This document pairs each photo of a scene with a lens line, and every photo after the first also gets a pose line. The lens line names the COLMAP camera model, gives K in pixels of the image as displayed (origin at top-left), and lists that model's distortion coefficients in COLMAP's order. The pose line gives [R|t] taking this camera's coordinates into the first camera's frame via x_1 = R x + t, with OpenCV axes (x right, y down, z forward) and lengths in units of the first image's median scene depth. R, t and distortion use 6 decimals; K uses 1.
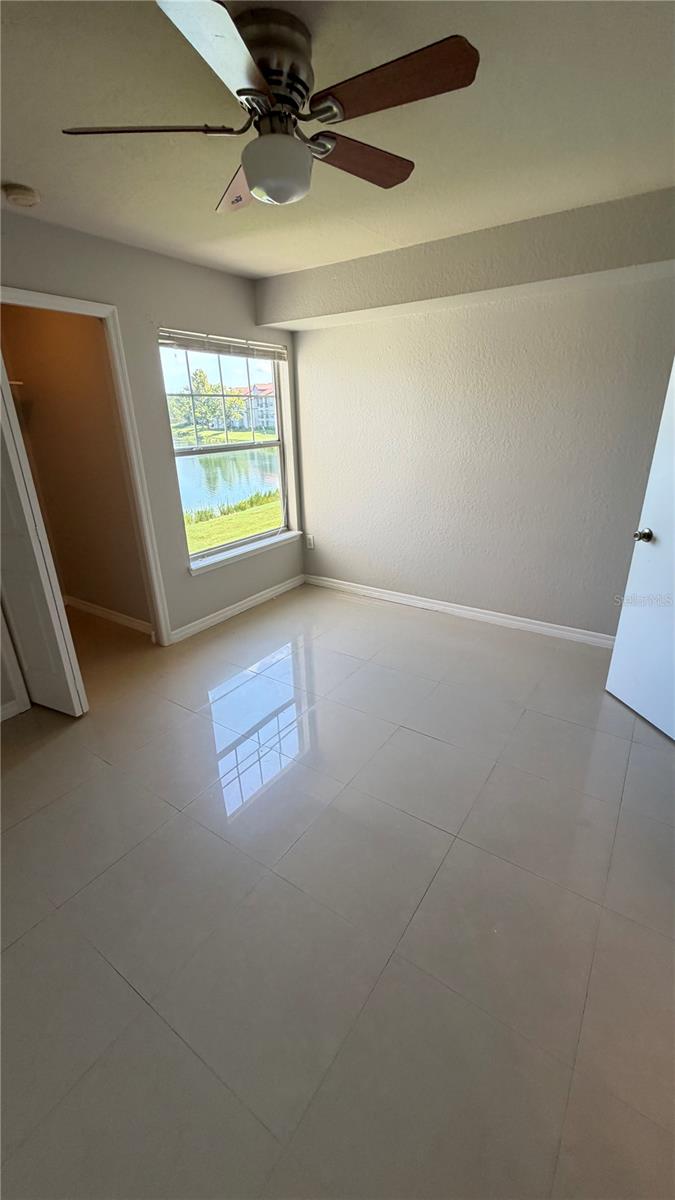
lens RADIAL K [[480.6, 0, 337.2], [0, 480.6, 604.3], [0, 0, 1]] dist [0.000972, 0.000021]
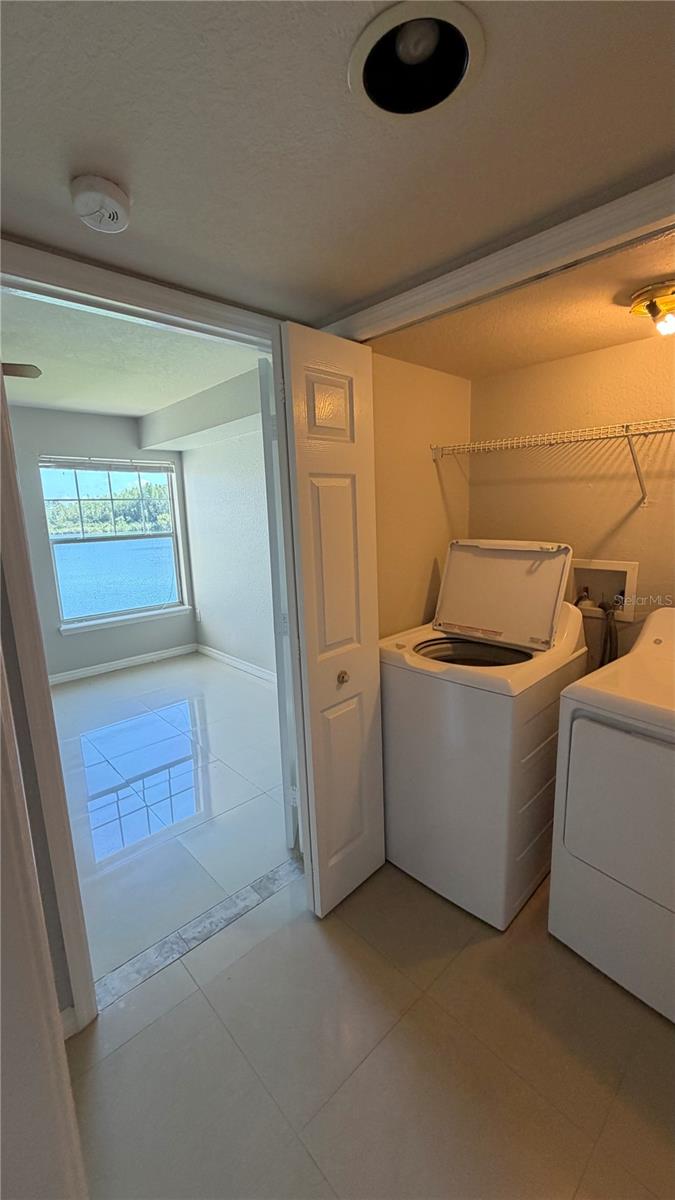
lens RADIAL K [[480.6, 0, 344.6], [0, 480.6, 603.8], [0, 0, 1]] dist [0.000972, 0.000021]
pose [[0.976273, 0.029187, -0.214566, 0.659711], [-0.068644, 0.981484, -0.178822, 0.032551], [0.205374, 0.189308, 0.960200, -0.069062]]
